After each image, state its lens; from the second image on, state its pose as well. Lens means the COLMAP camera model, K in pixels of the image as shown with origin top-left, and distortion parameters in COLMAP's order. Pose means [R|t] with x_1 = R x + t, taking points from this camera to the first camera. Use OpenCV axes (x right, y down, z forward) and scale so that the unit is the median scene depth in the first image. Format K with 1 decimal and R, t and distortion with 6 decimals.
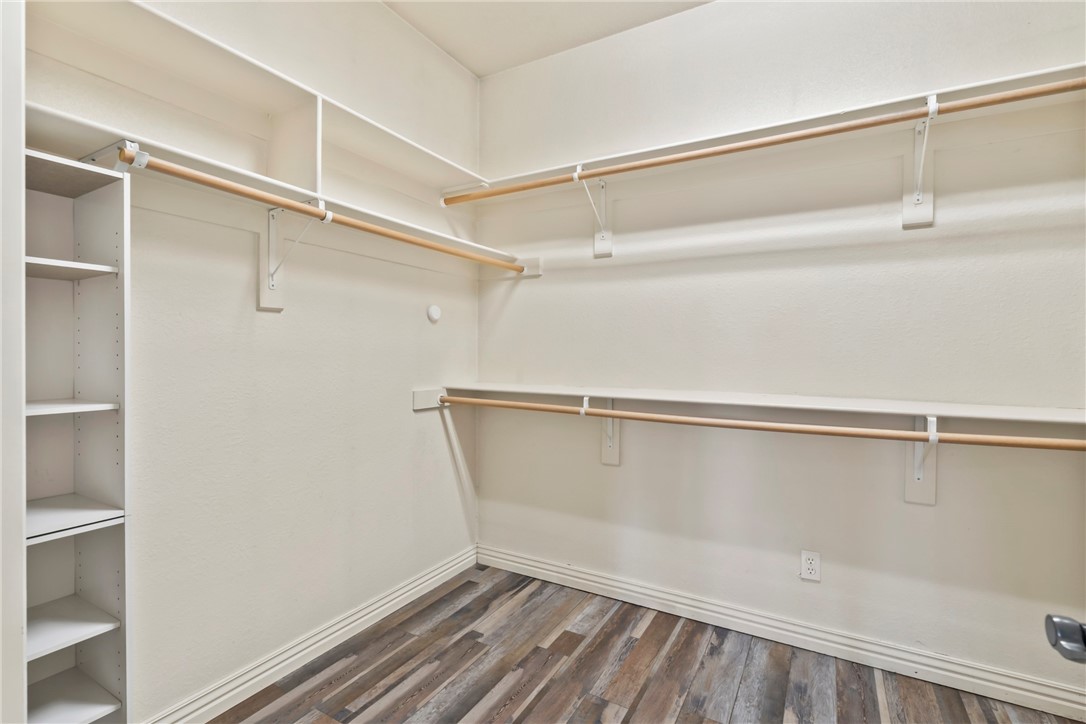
lens RADIAL K [[496.9, 0, 544.7], [0, 496.9, 350.7], [0, 0, 1]] dist [-0.003524, -0.000510]
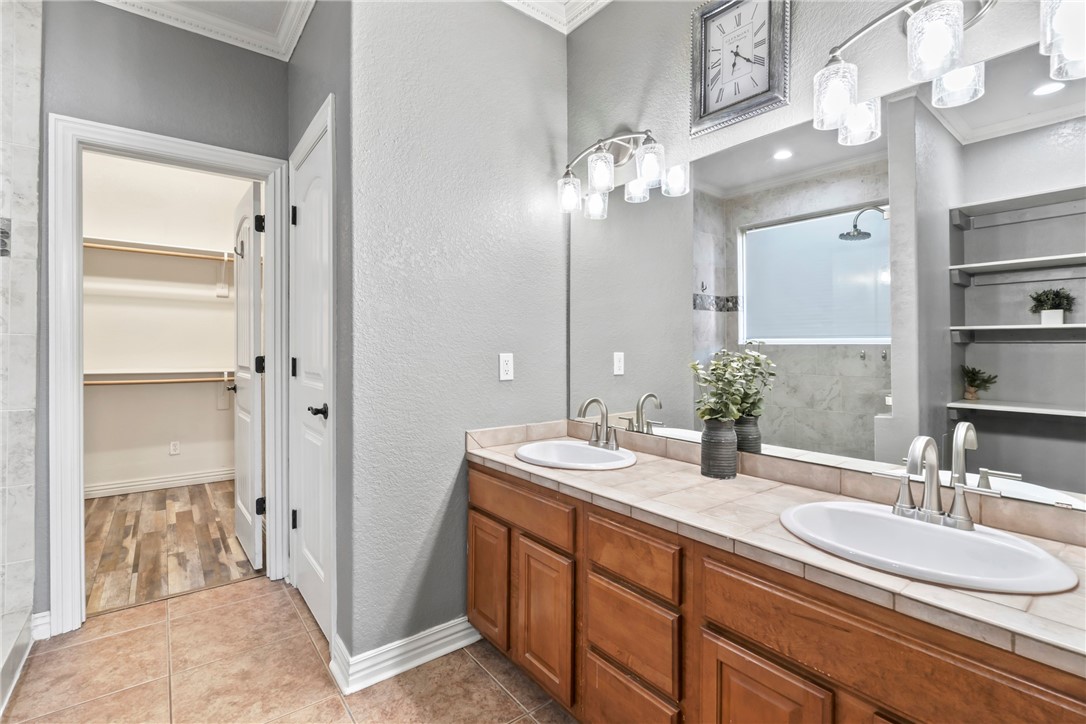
lens RADIAL K [[496.9, 0, 544.7], [0, 496.9, 350.7], [0, 0, 1]] dist [-0.003524, -0.000510]
pose [[0.379251, -0.004183, 0.925285, -0.901605], [-0.000459, 0.999989, 0.004709, 0.001929], [-0.925294, -0.002211, 0.379244, -1.387258]]
